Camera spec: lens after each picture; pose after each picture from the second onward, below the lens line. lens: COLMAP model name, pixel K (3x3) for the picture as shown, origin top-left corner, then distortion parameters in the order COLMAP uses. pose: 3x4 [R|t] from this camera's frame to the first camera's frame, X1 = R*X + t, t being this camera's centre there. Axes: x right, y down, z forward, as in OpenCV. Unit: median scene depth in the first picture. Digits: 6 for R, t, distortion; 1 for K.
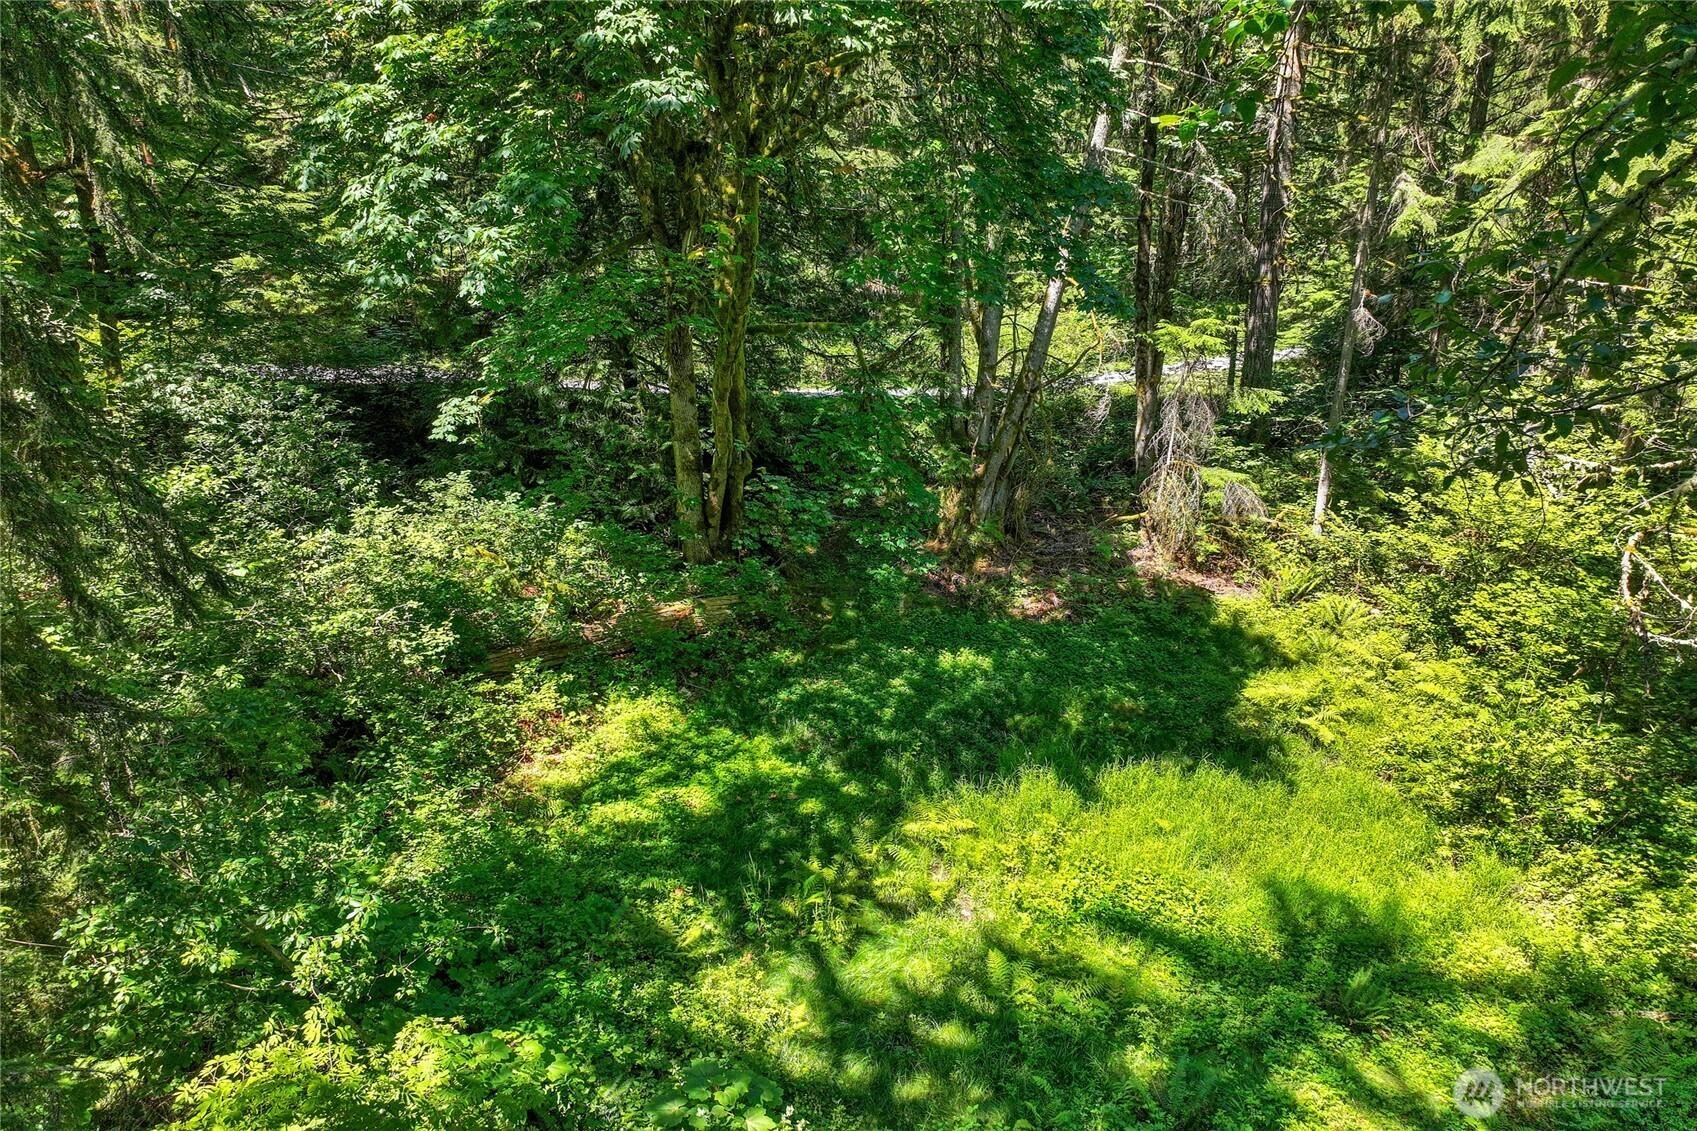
lens RADIAL K [[1066.2, 0, 847.1], [0, 1066.2, 621.6], [0, 0, 1]] dist [-0.022683, 0.042720]
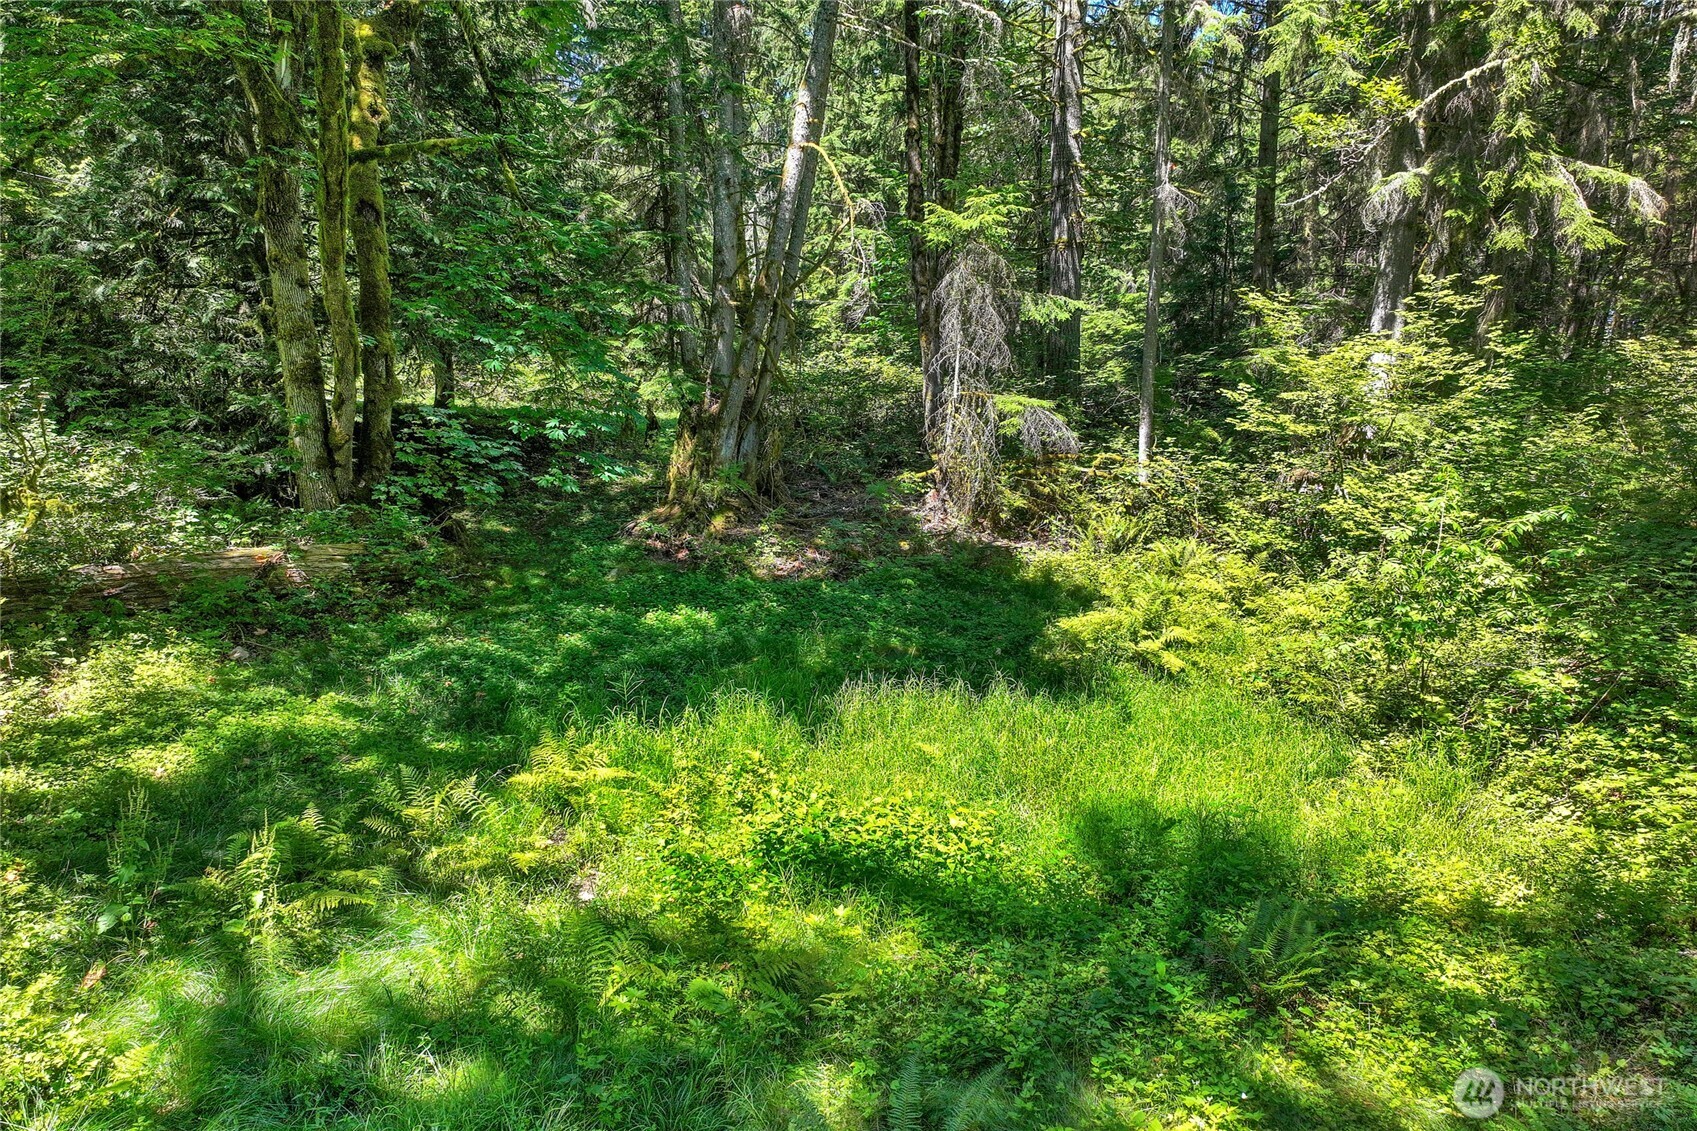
lens RADIAL K [[1066.2, 0, 847.1], [0, 1066.2, 621.6], [0, 0, 1]] dist [-0.022683, 0.042720]
pose [[0.991716, -0.018125, 0.127165, 0.136621], [0.041051, 0.982798, -0.180061, 0.179751], [-0.121714, 0.183790, 0.975401, 0.308842]]
